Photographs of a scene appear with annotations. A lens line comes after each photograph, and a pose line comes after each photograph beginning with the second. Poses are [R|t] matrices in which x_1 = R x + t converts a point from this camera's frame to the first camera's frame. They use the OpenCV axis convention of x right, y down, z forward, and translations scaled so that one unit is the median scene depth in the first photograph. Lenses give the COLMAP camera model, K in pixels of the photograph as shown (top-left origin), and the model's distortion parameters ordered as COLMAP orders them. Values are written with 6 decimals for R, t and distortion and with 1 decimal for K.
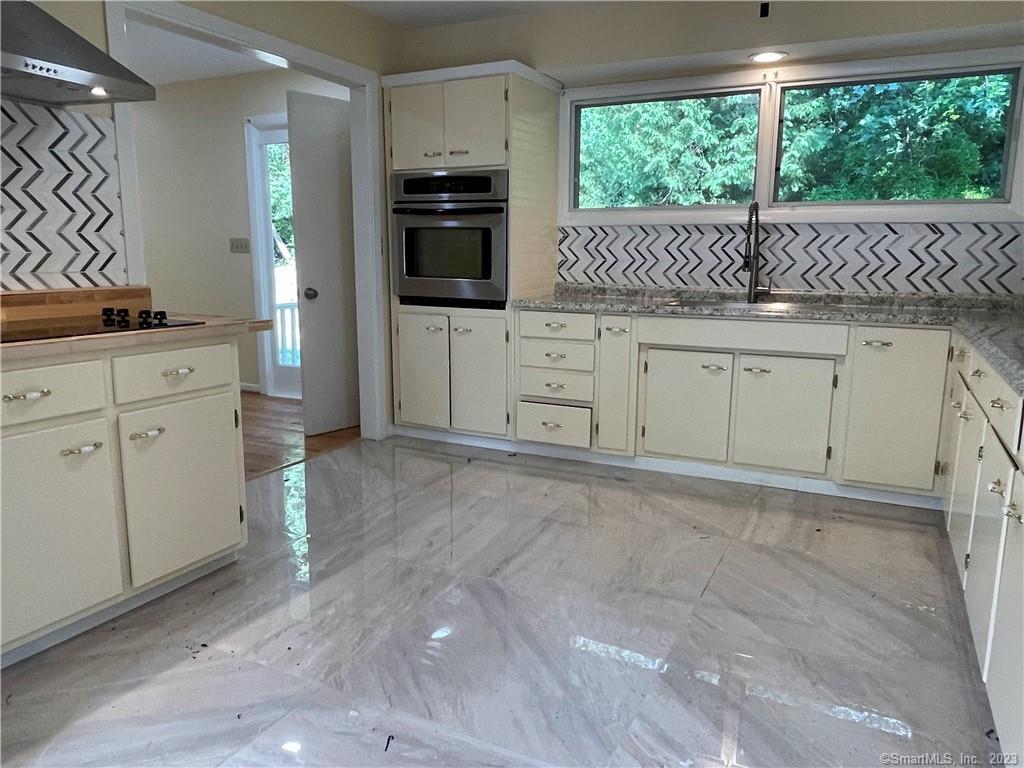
lens RADIAL K [[732.0, 0, 512.0], [0, 732.0, 384.0], [0, 0, 1]] dist [-0.000379, -0.000536]
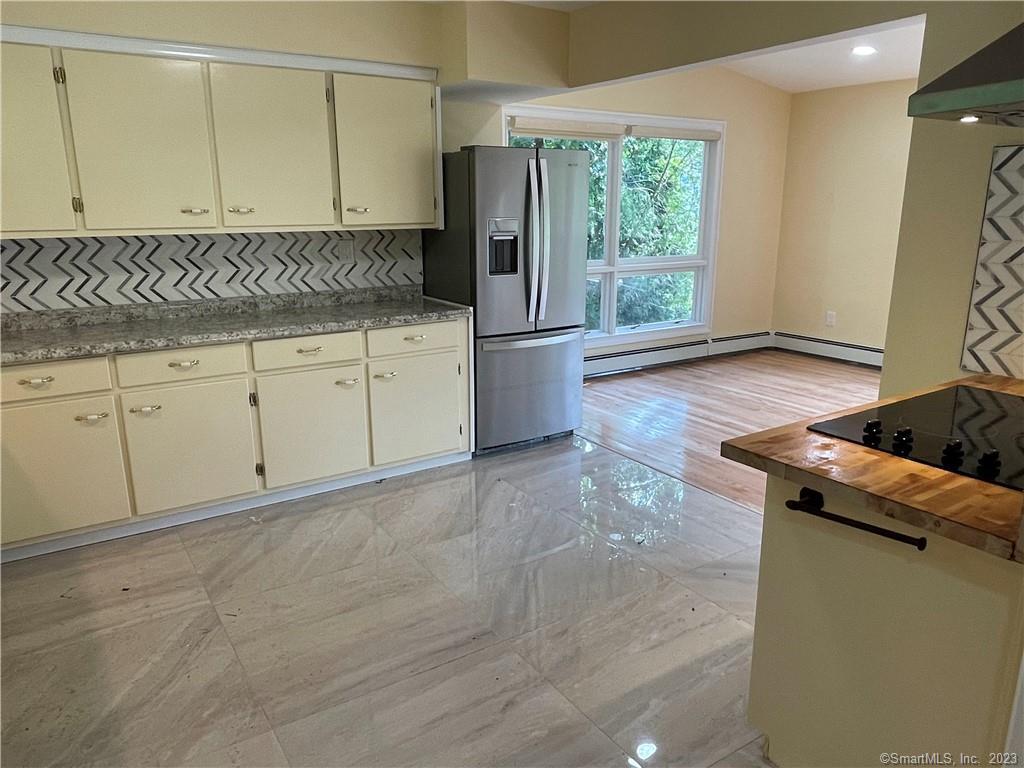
lens RADIAL K [[732.0, 0, 512.0], [0, 732.0, 384.0], [0, 0, 1]] dist [-0.000379, -0.000536]
pose [[-0.862097, -0.127516, 0.490437, -0.471229], [0.089073, 0.914621, 0.394379, -0.401451], [-0.498854, 0.383678, -0.777134, 1.550441]]
